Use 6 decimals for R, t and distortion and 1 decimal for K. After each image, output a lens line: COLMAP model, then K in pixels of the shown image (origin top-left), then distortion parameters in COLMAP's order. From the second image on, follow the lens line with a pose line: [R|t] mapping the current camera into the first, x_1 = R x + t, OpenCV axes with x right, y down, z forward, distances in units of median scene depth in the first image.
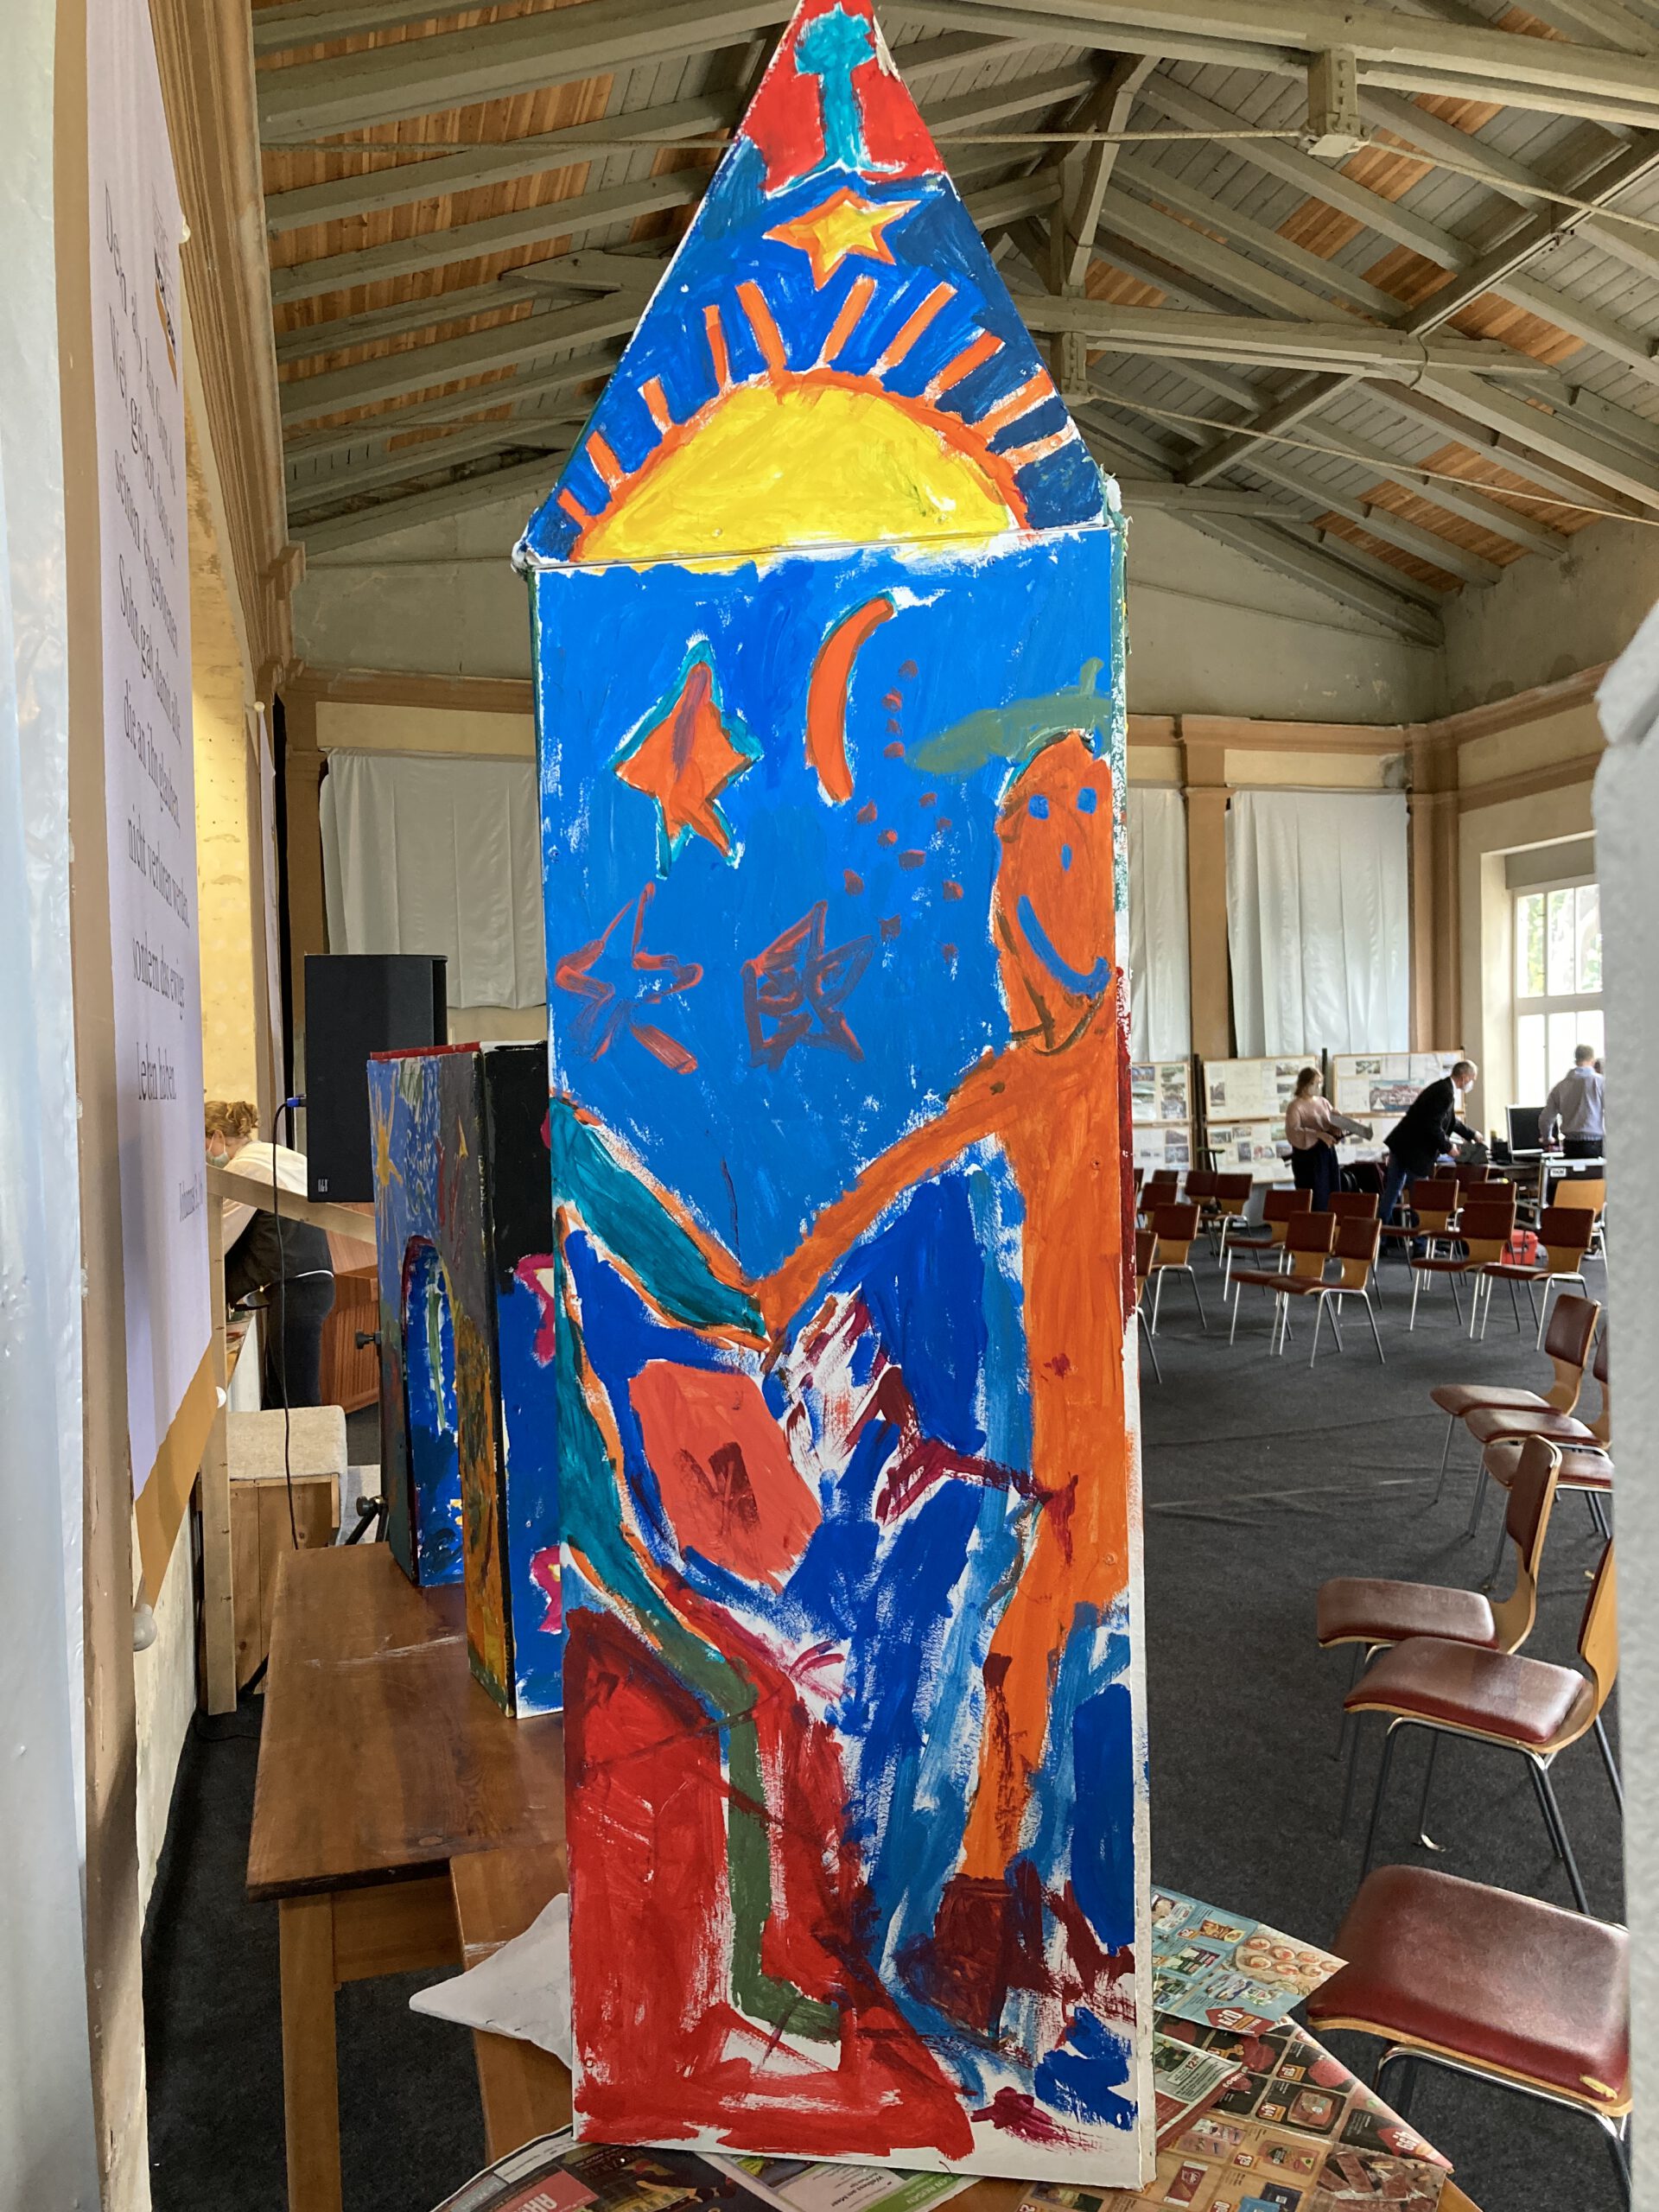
lens RADIAL K [[1821.5, 0, 834.2], [0, 1821.5, 1104.9], [0, 0, 1]] dist [0.038266, -0.036651]
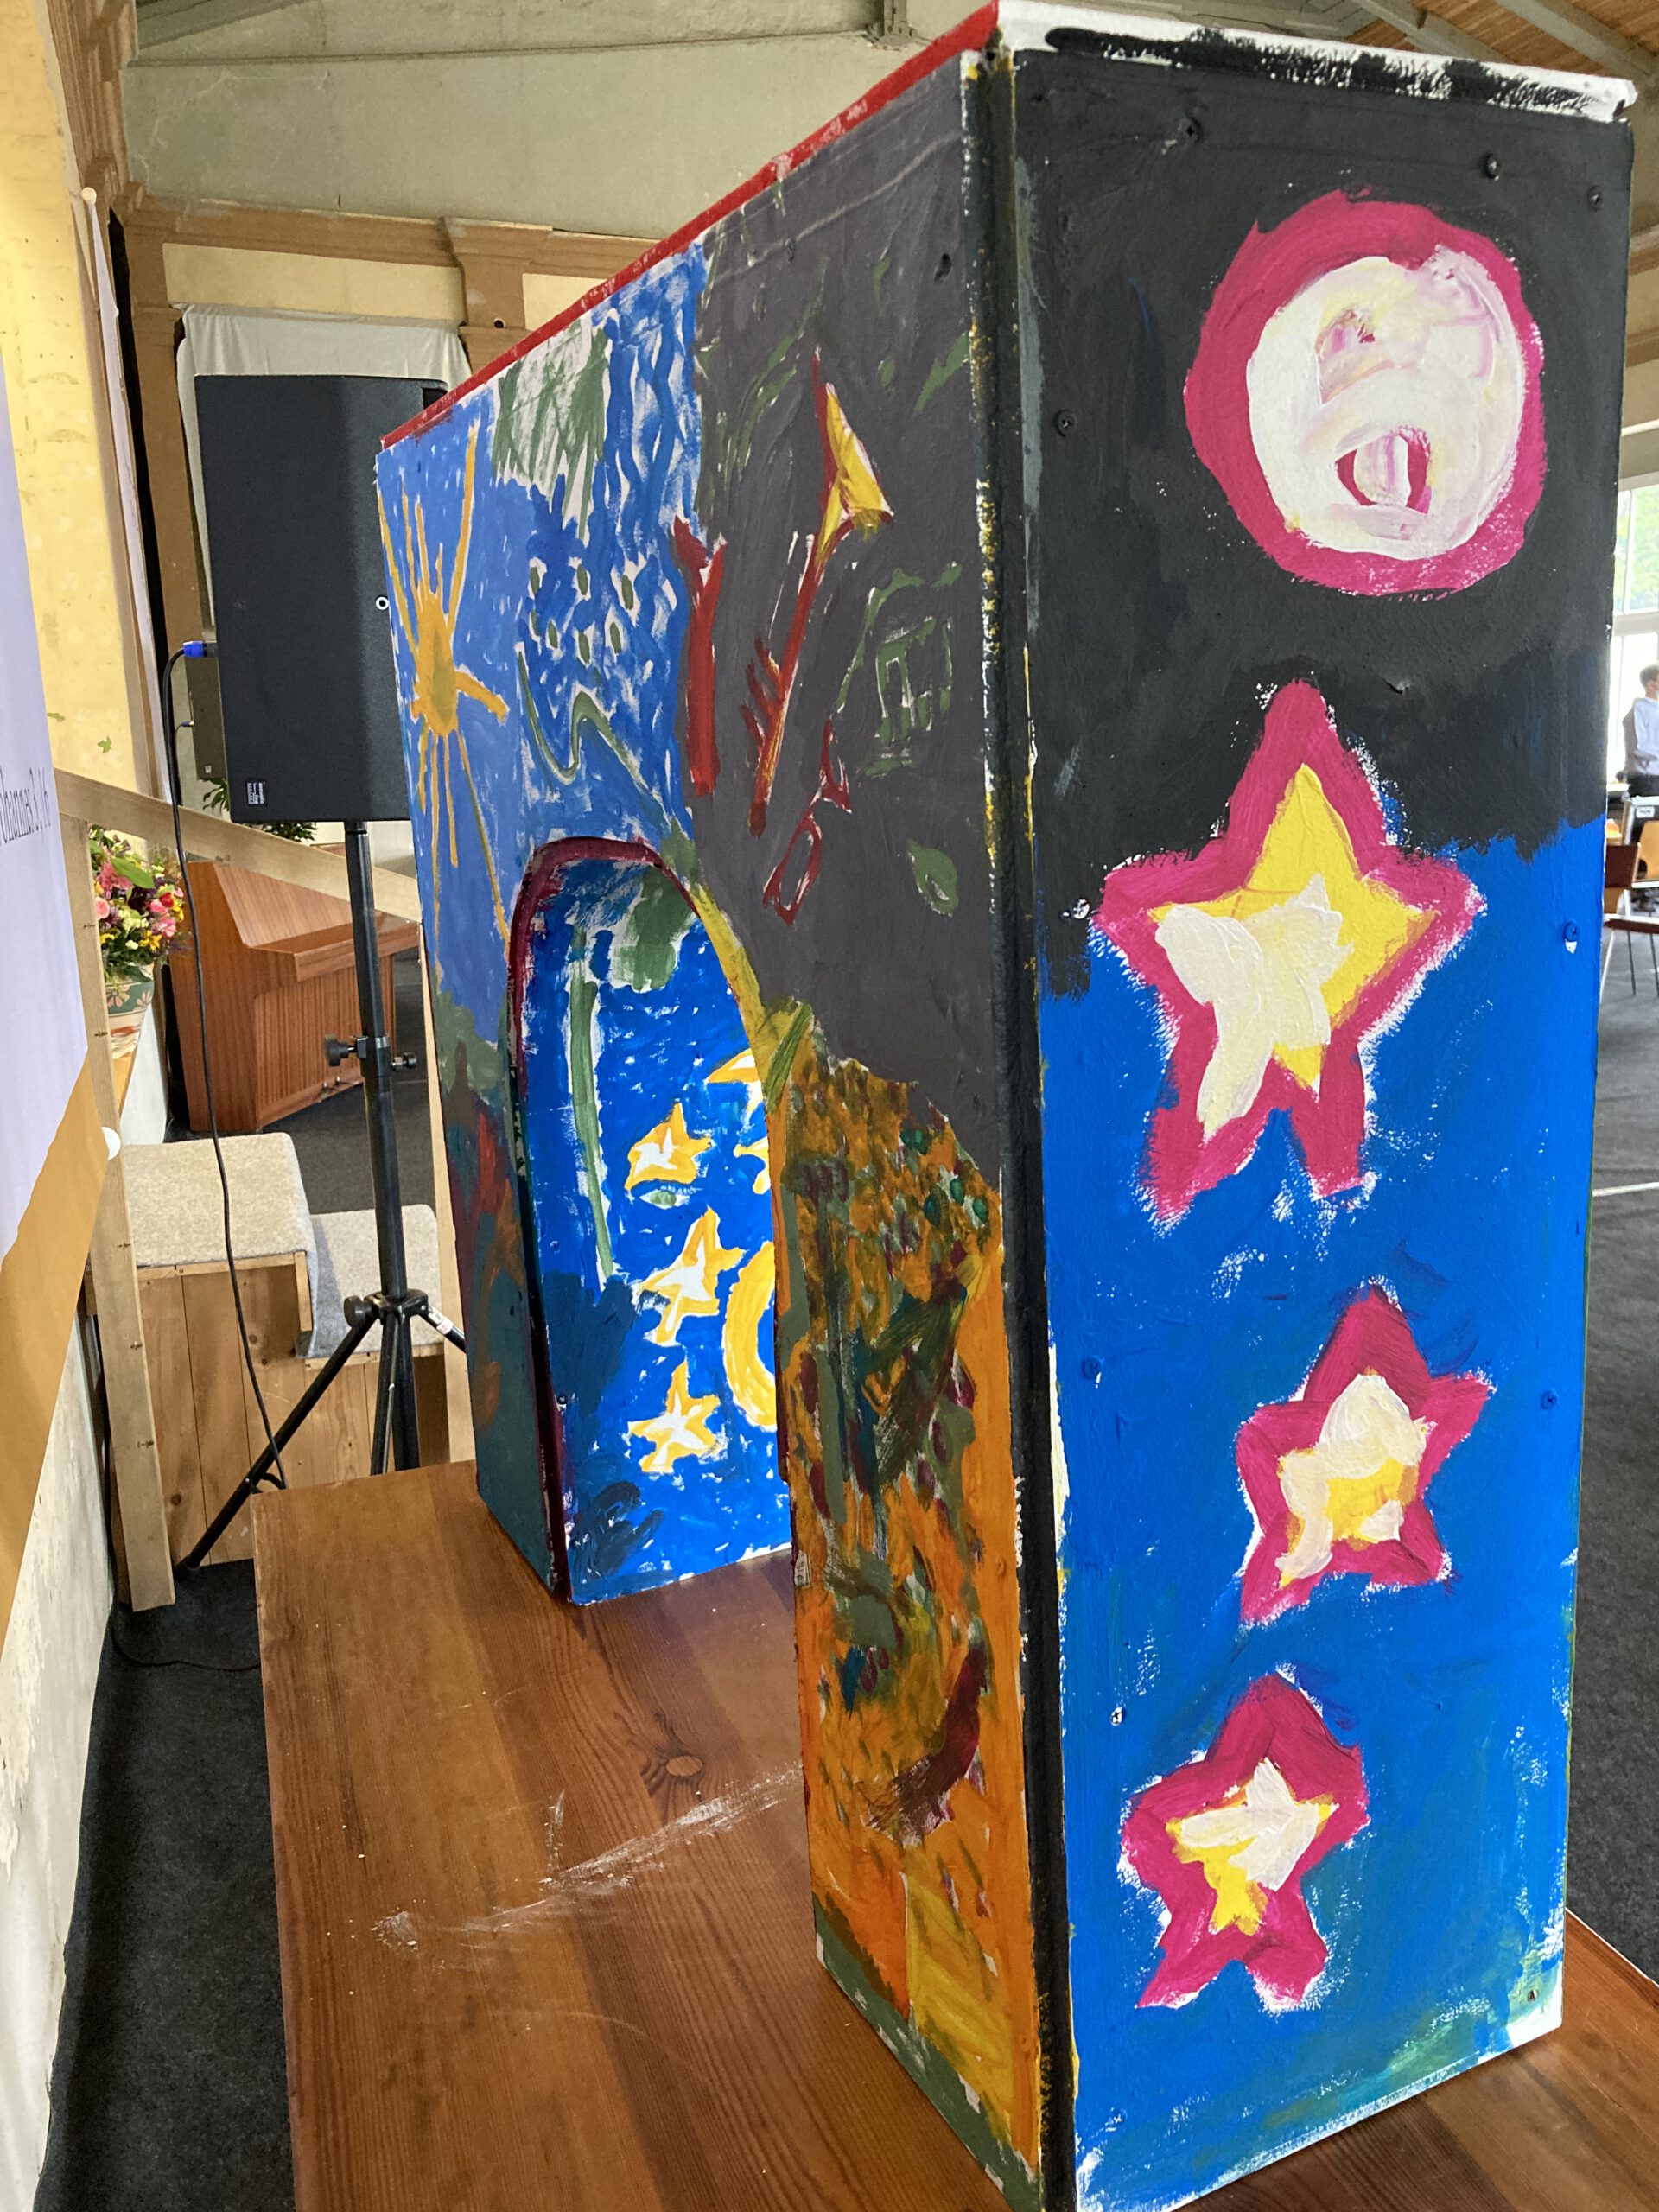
lens RADIAL K [[1821.5, 0, 838.1], [0, 1821.5, 1116.2], [0, 0, 1]] dist [0.038266, -0.036651]
pose [[0.998336, -0.019578, 0.054236, -0.119588], [0.009150, 0.982466, 0.186220, 0.035658], [-0.056931, -0.185414, 0.981010, 0.369572]]
